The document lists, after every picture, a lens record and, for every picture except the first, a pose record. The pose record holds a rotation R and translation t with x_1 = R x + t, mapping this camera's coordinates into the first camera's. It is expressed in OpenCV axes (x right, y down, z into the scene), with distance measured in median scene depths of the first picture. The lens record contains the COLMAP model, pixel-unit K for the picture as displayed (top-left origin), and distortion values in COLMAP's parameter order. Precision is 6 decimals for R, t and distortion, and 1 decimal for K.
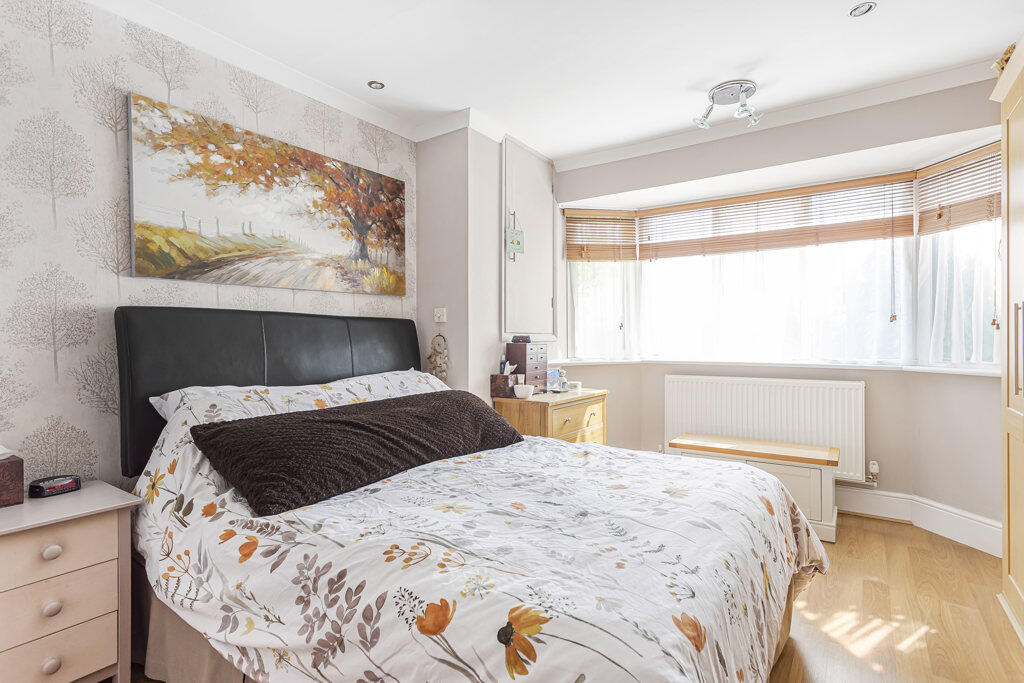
lens RADIAL K [[512.3, 0, 512.2], [0, 512.3, 335.7], [0, 0, 1]] dist [0.004689, 0.000909]
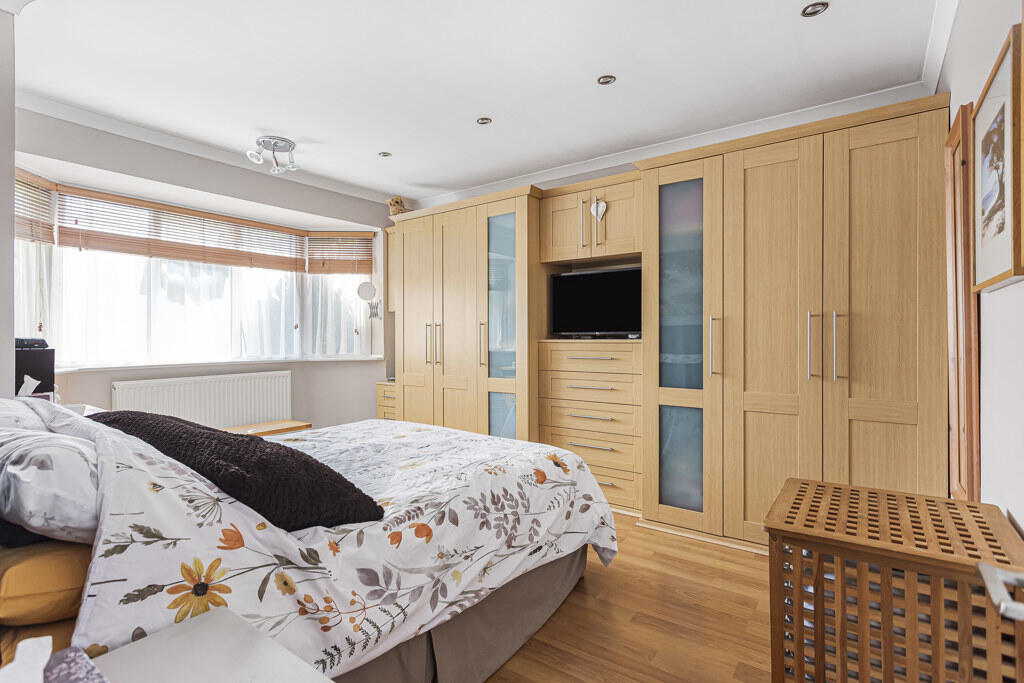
lens RADIAL K [[512.3, 0, 512.2], [0, 512.3, 335.7], [0, 0, 1]] dist [0.004689, 0.000909]
pose [[0.015854, 0.007698, 0.999845, -0.806172], [0.003482, 0.999964, -0.007754, 0.005646], [-0.999868, 0.003604, 0.015827, 0.399868]]
